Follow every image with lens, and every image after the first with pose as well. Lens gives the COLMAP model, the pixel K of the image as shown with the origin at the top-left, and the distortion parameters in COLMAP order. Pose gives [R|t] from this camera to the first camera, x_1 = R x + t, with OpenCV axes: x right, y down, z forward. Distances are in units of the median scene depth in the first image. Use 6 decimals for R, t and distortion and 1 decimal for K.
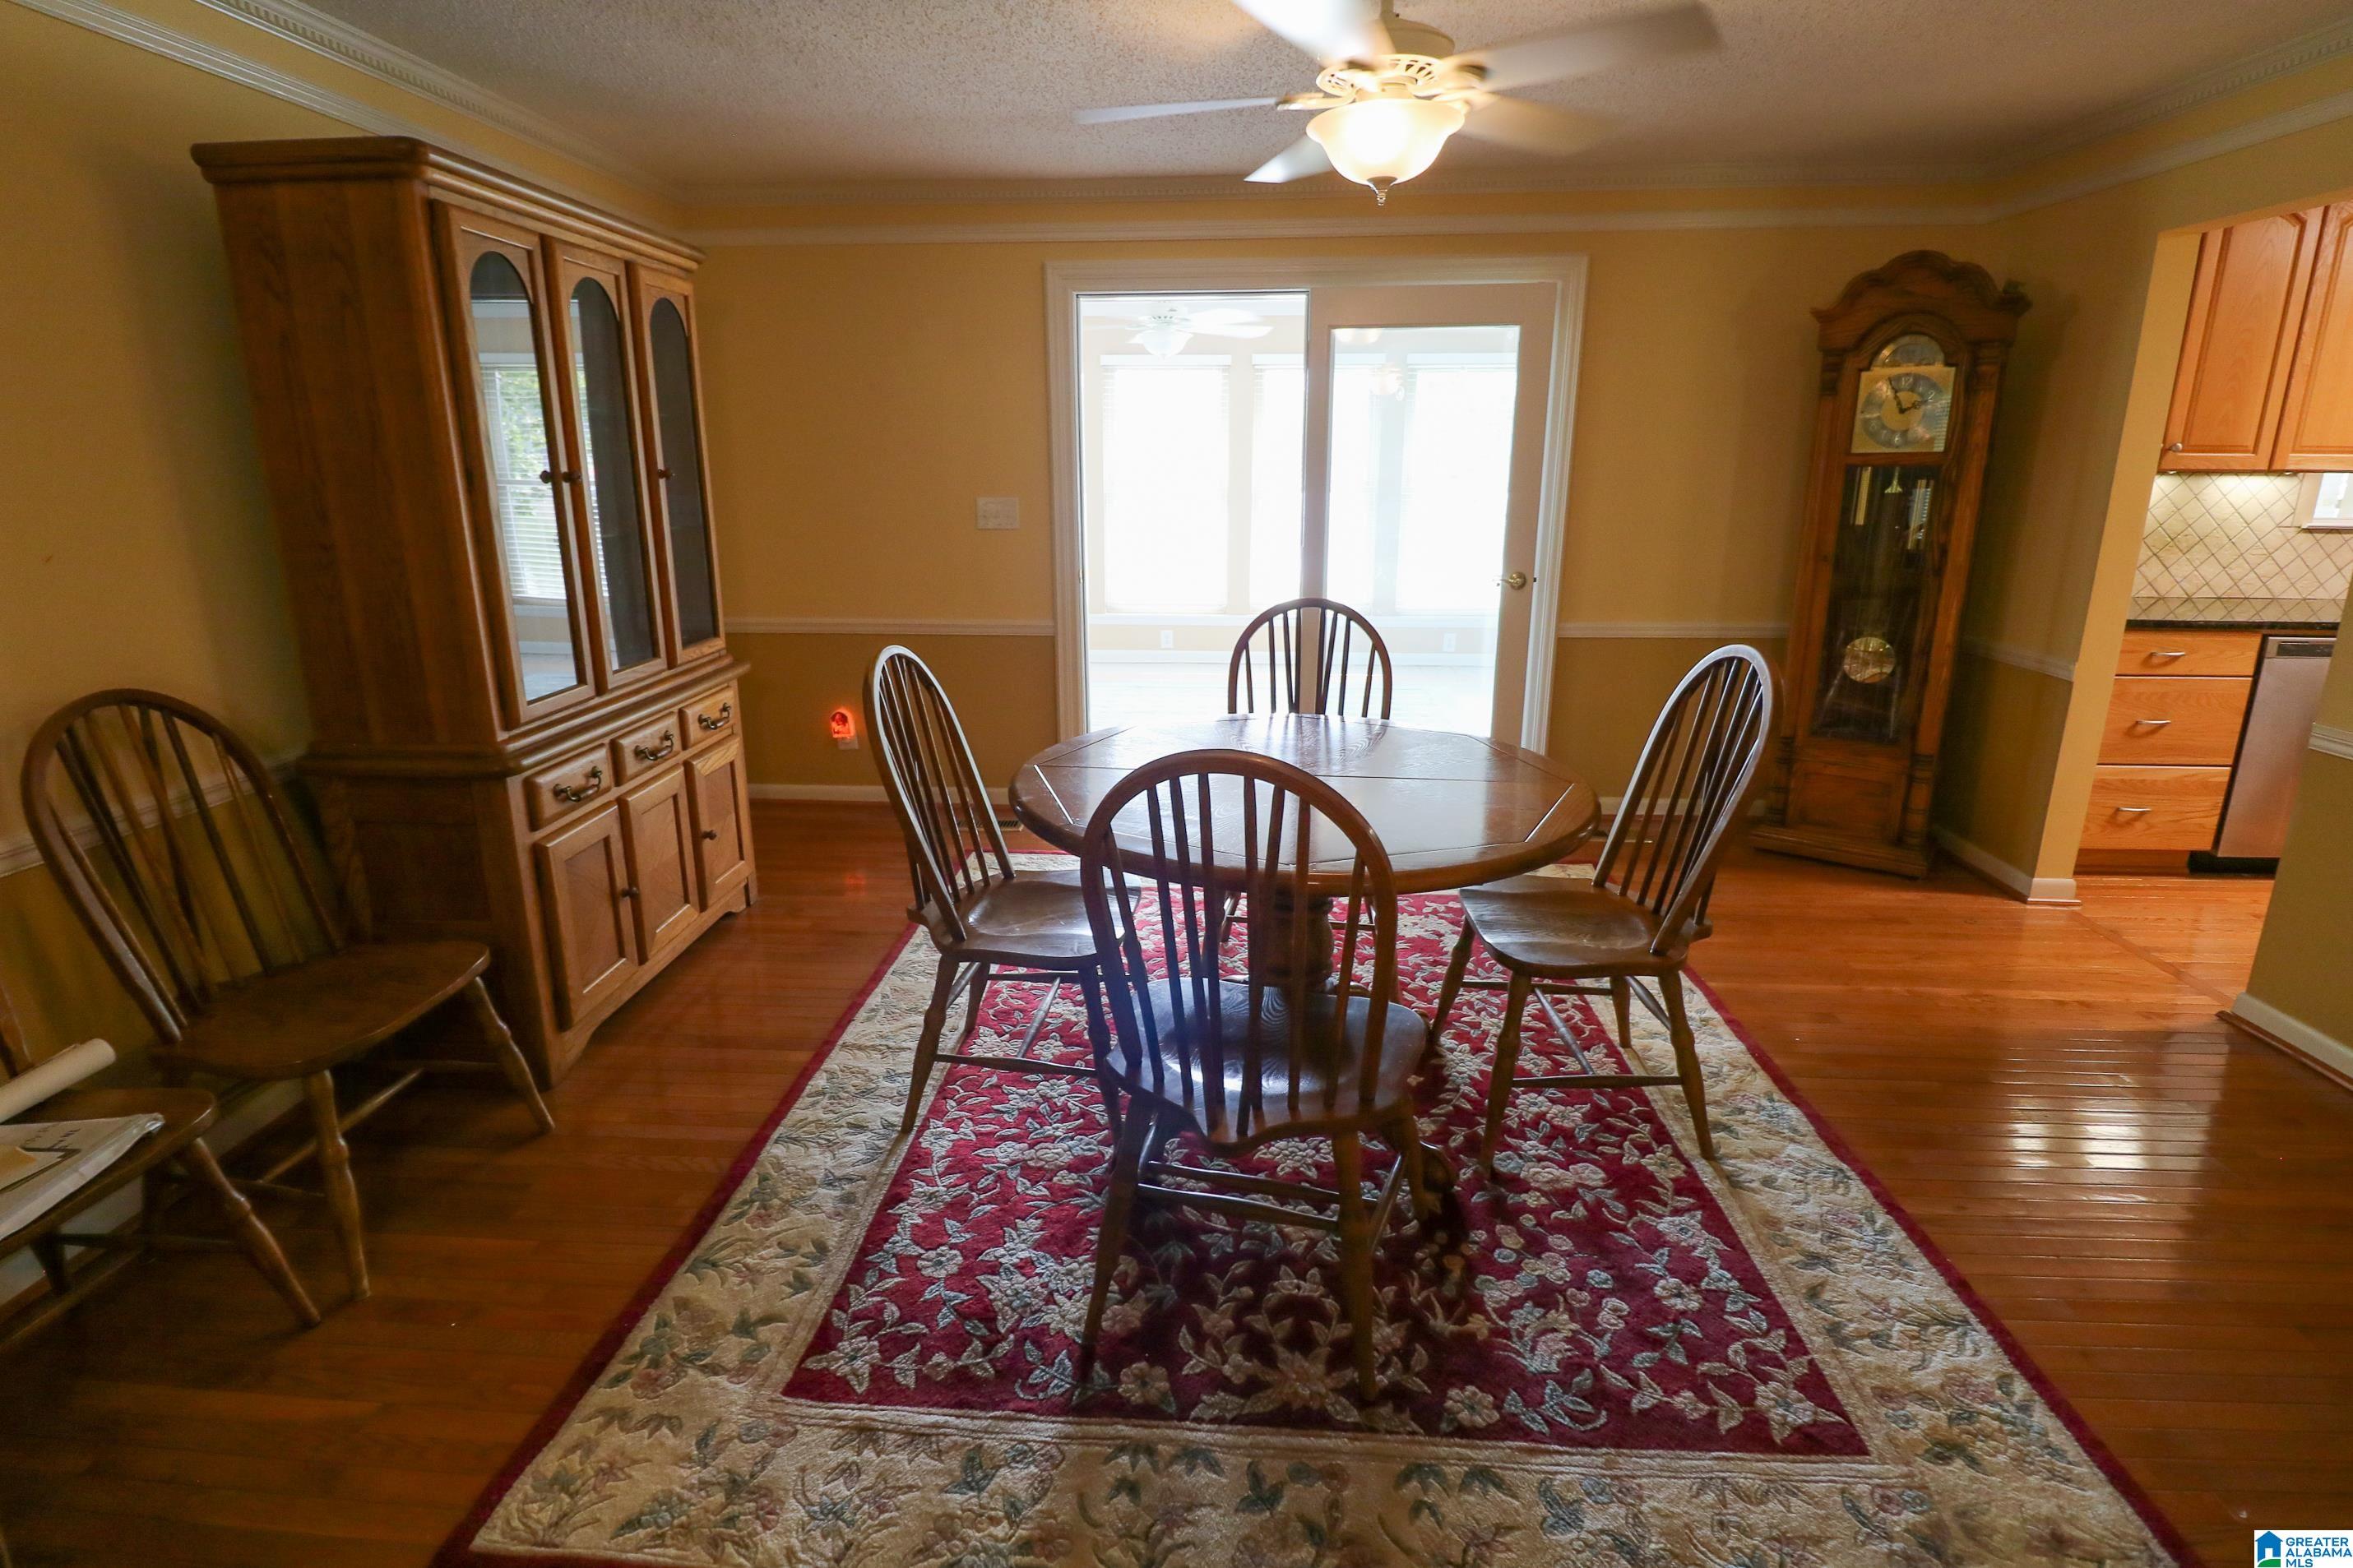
lens RADIAL K [[1139.2, 0, 1176.2], [0, 1139.2, 768.2], [0, 0, 1]] dist [-0.000979, -0.013881]
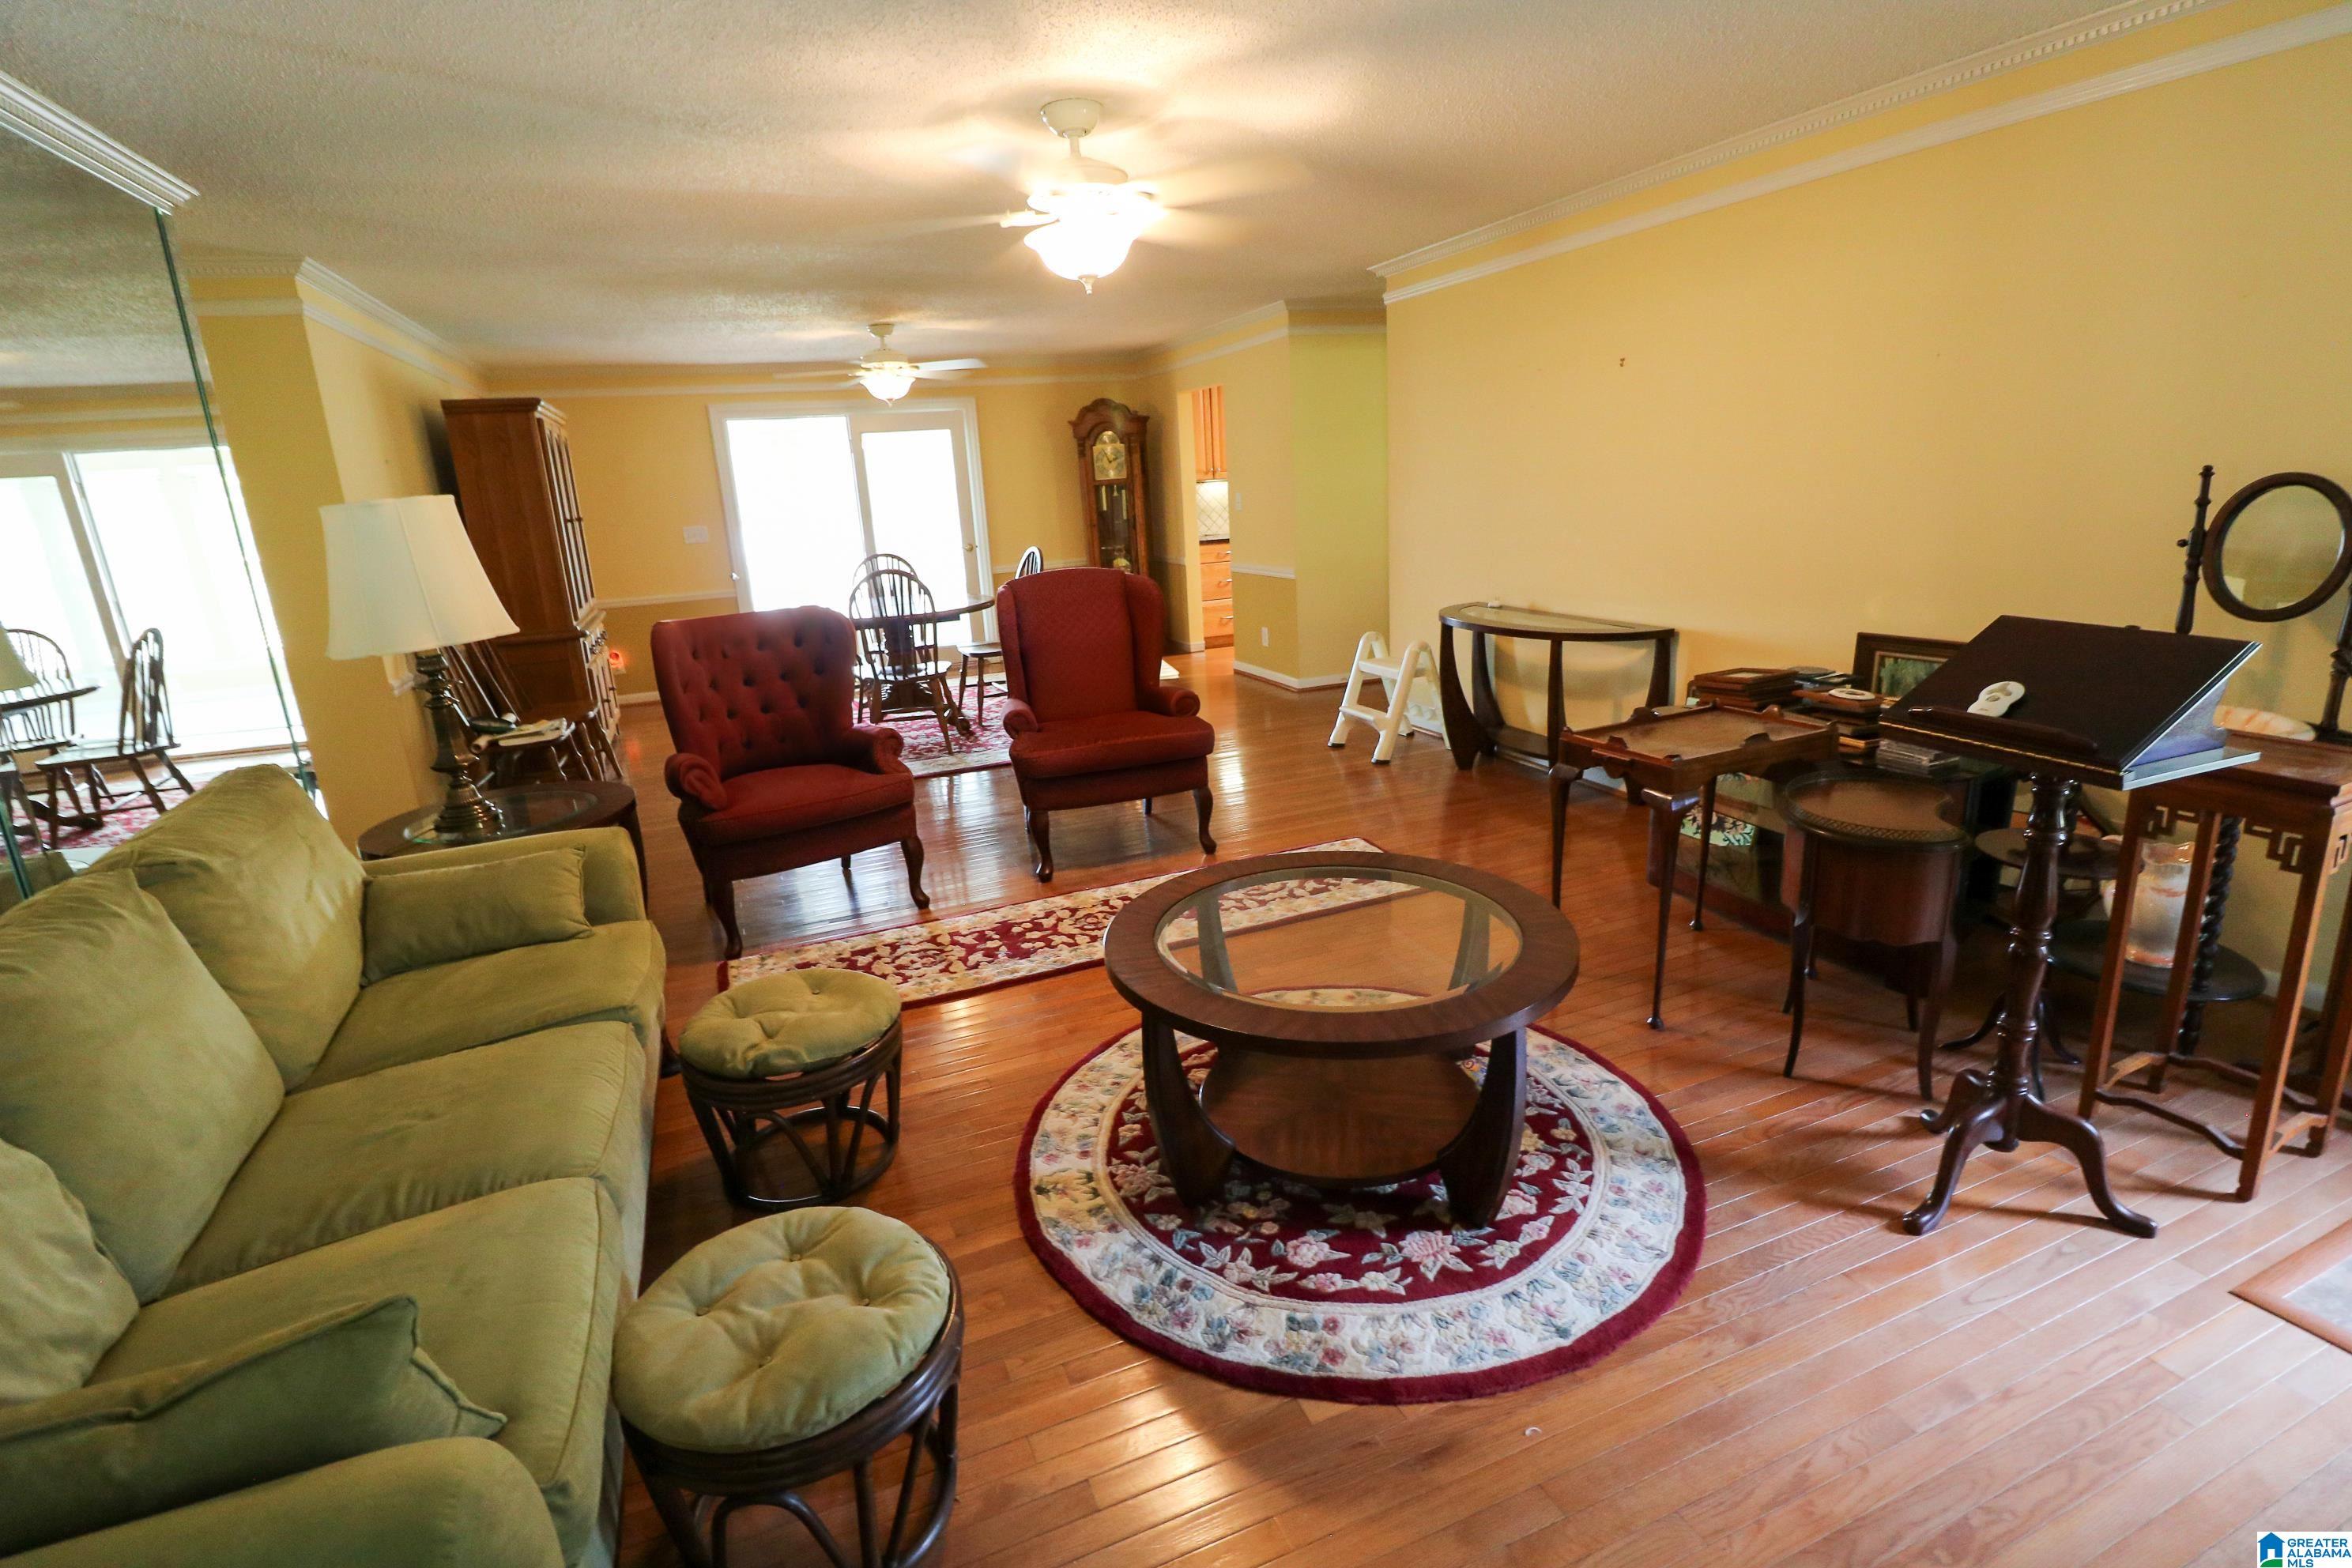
lens RADIAL K [[1138.9, 0, 1175.7], [0, 1138.9, 768.2], [0, 0, 1]] dist [-0.000979, -0.013881]
pose [[0.903336, -0.154352, 0.400200, -0.339218], [0.165121, 0.986243, 0.007669, 0.369588], [-0.395878, 0.059153, 0.916396, -1.376236]]
